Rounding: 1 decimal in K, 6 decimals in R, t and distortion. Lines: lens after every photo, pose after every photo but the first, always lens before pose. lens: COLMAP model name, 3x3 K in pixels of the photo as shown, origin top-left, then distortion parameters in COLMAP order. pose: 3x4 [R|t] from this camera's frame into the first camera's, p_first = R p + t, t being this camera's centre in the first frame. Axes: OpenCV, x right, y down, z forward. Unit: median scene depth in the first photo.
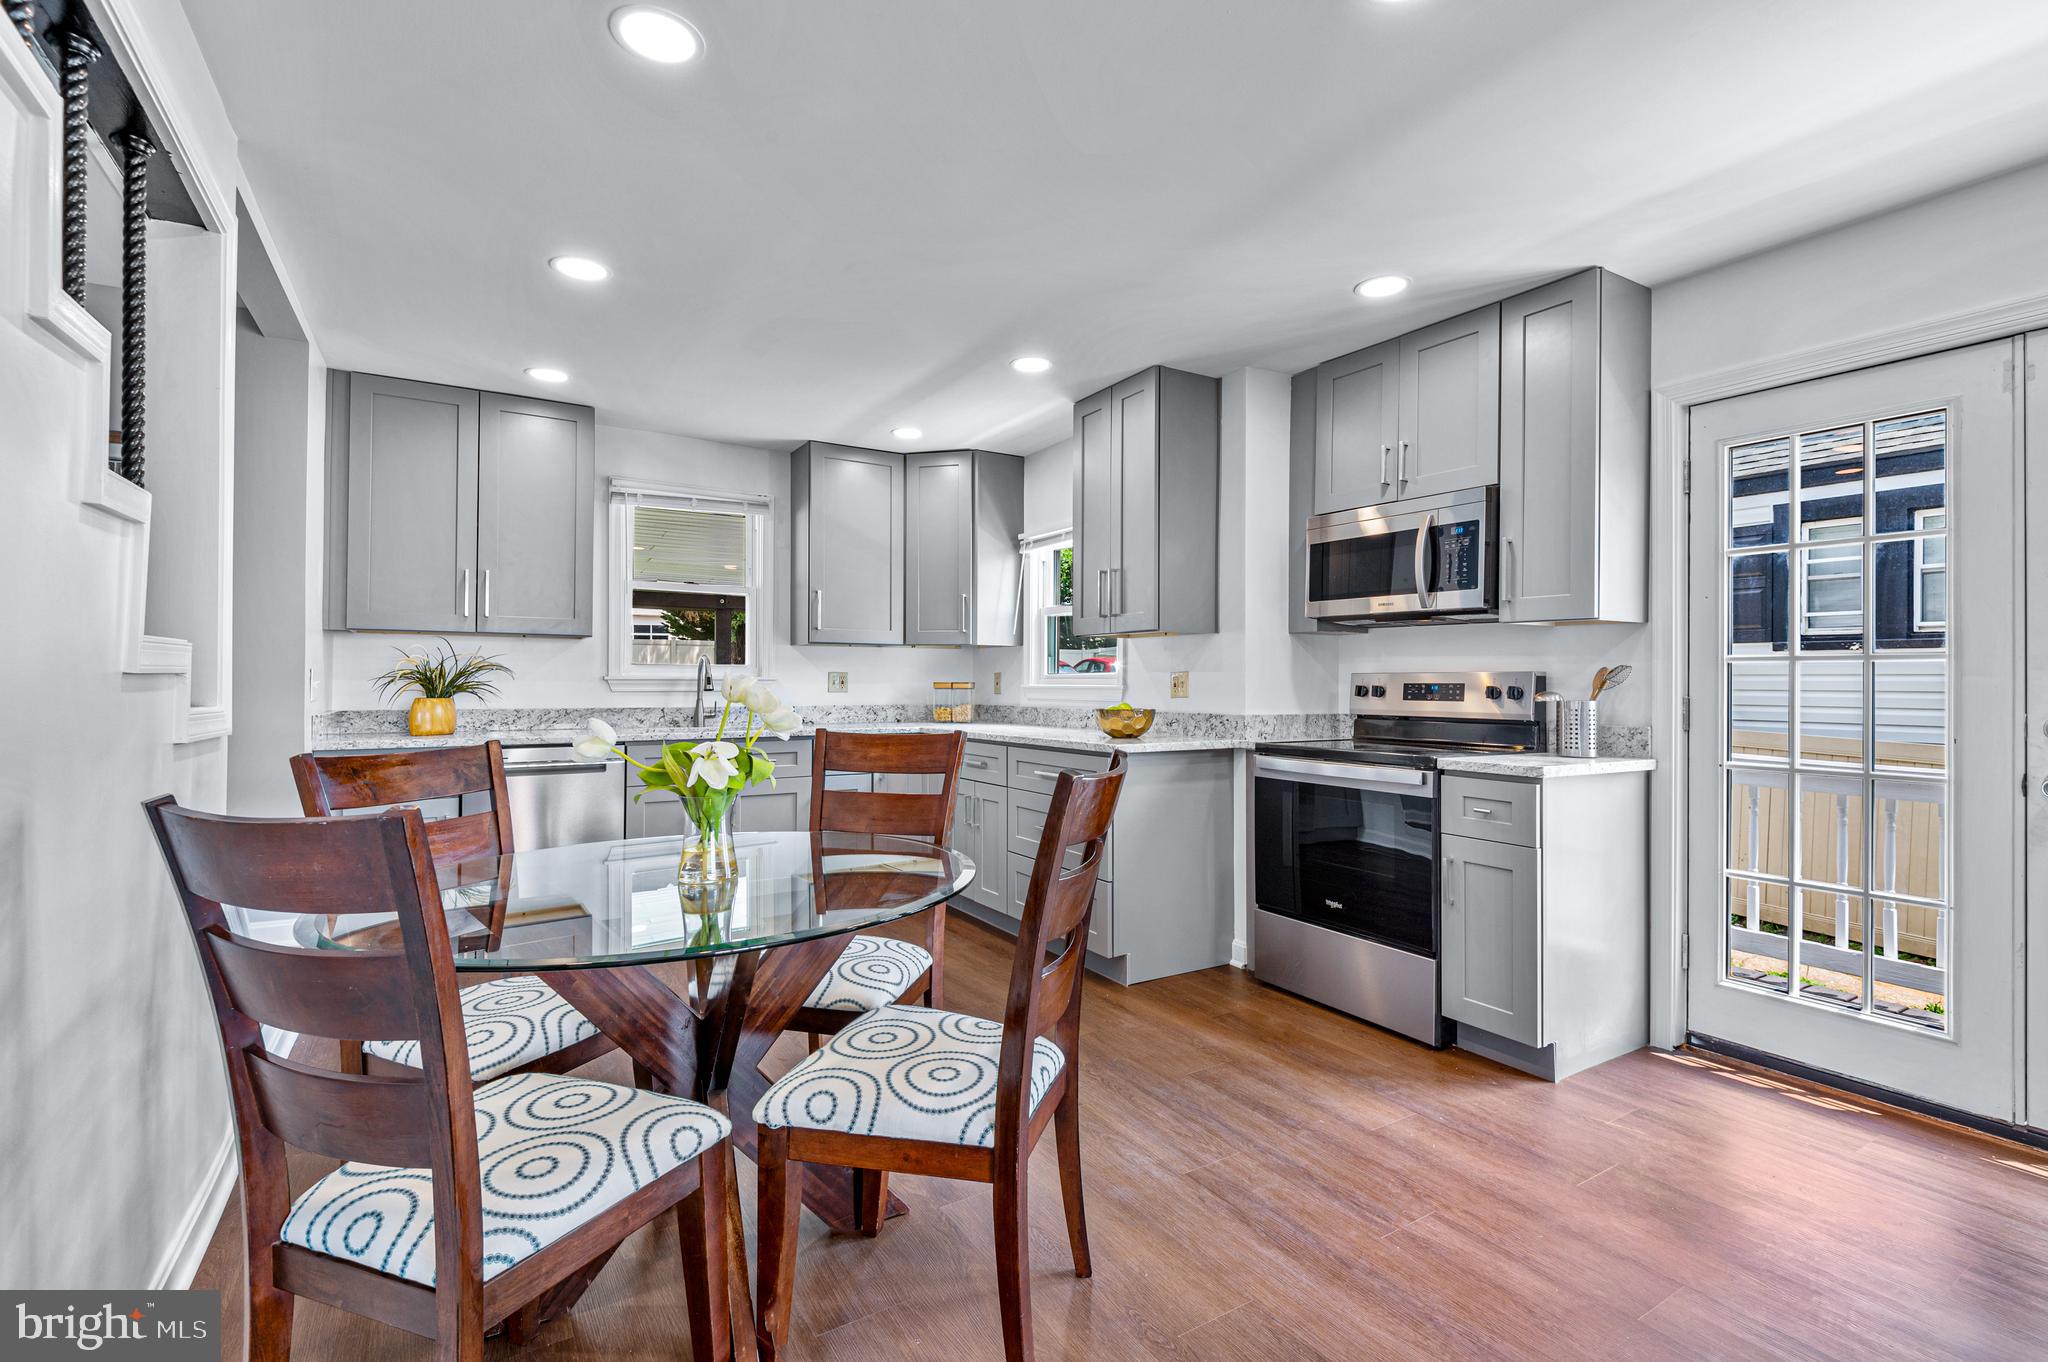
lens RADIAL K [[932.5, 0, 1035.9], [0, 932.5, 685.6], [0, 0, 1]] dist [0.037022, -0.024891]
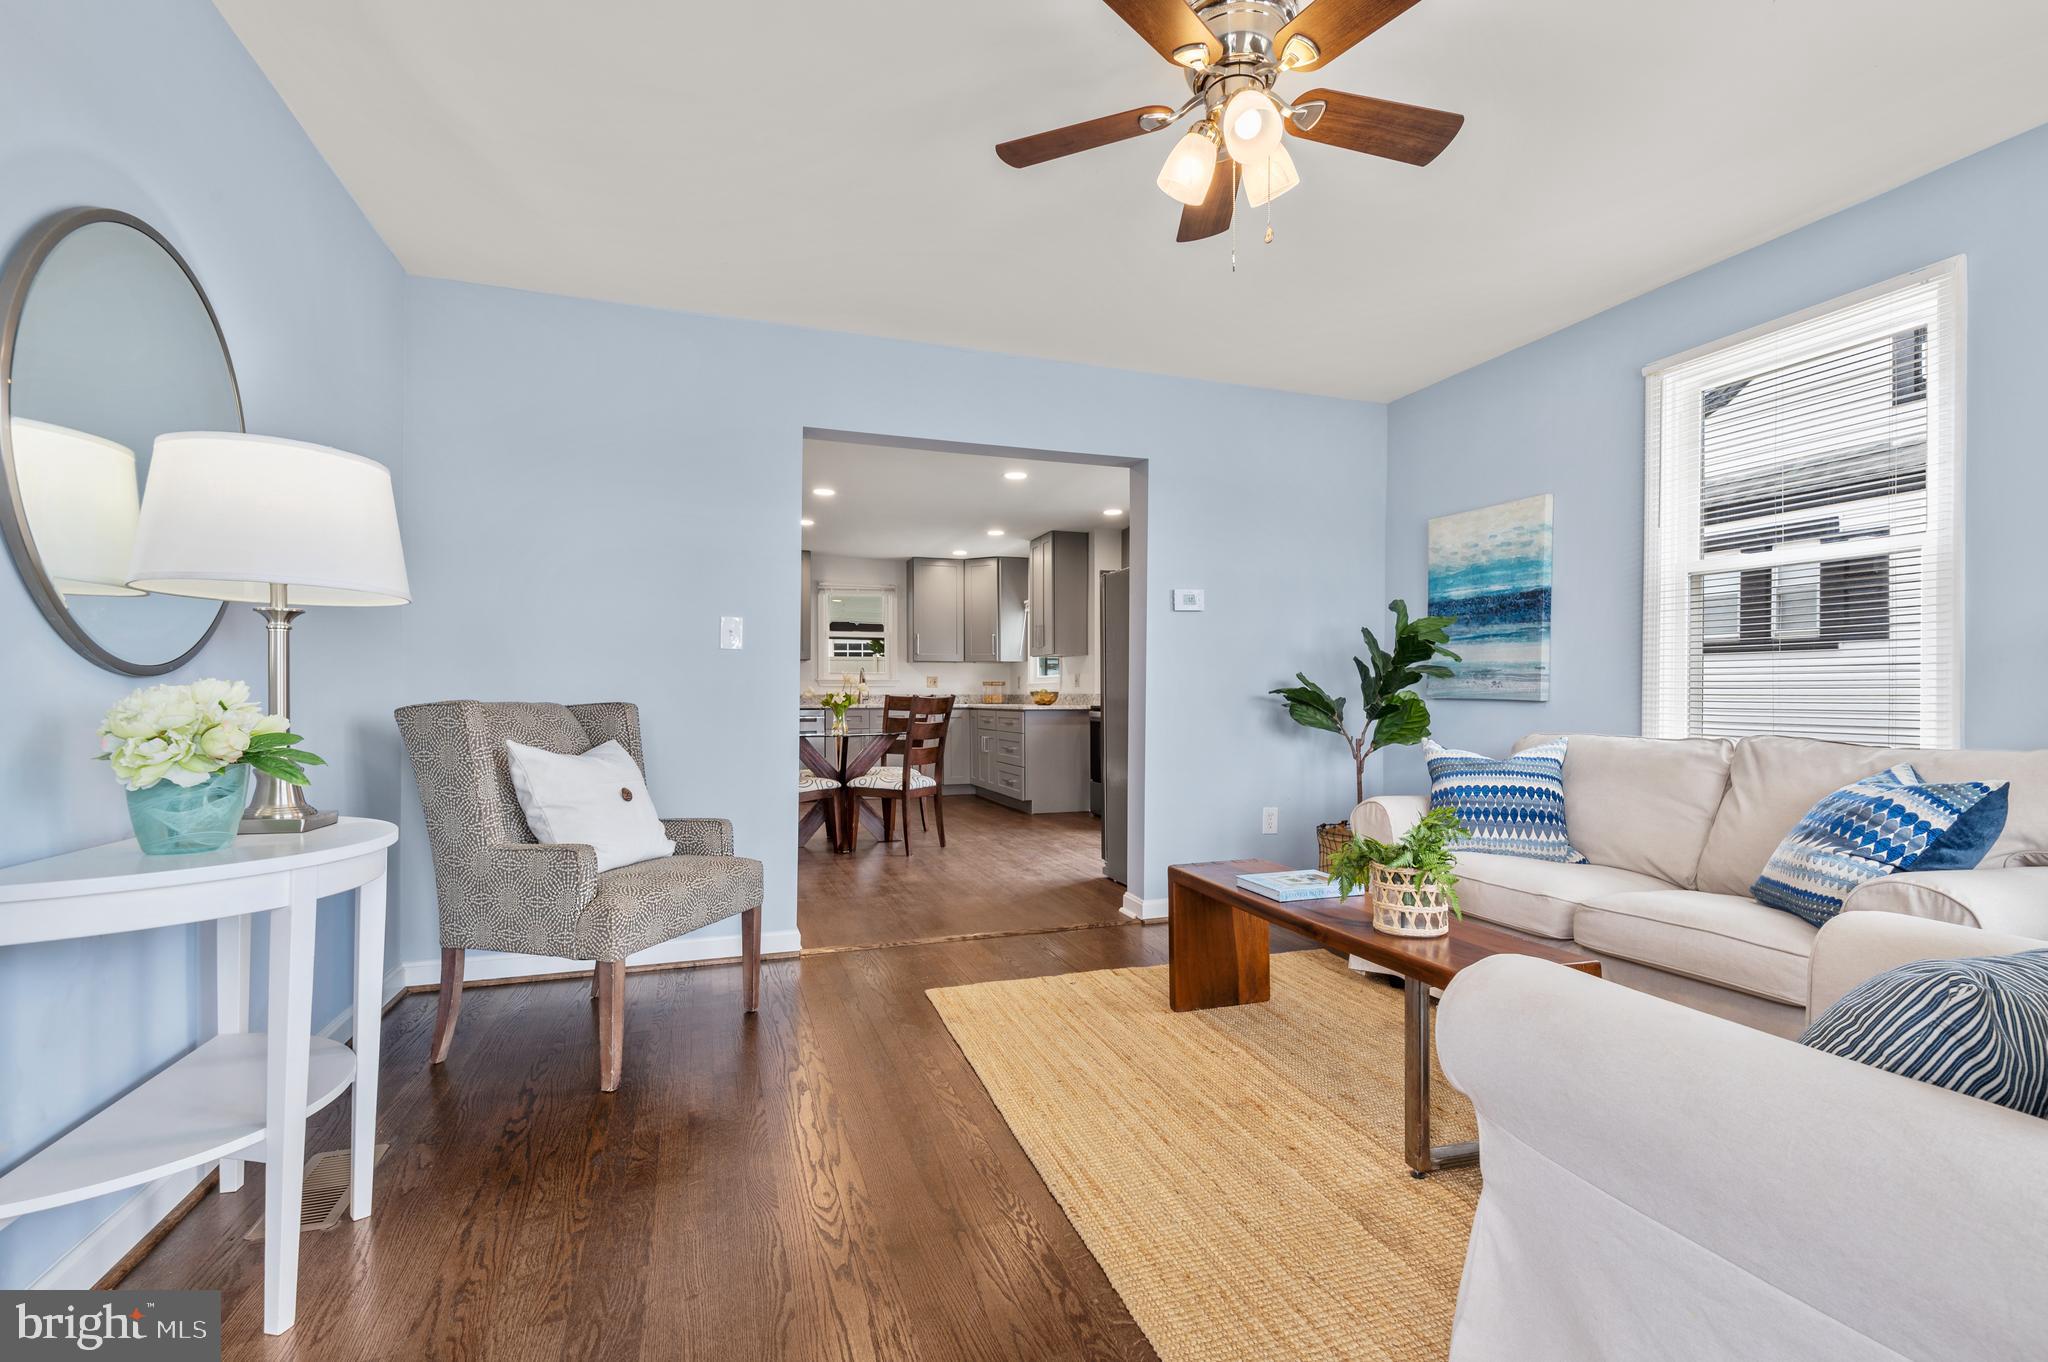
lens RADIAL K [[932.5, 0, 1035.9], [0, 932.5, 685.6], [0, 0, 1]] dist [0.037022, -0.024891]
pose [[0.980914, -0.006959, -0.194315, 0.564089], [0.004914, 0.999927, -0.011004, 0.039722], [0.194378, 0.009839, 0.980877, -1.239891]]
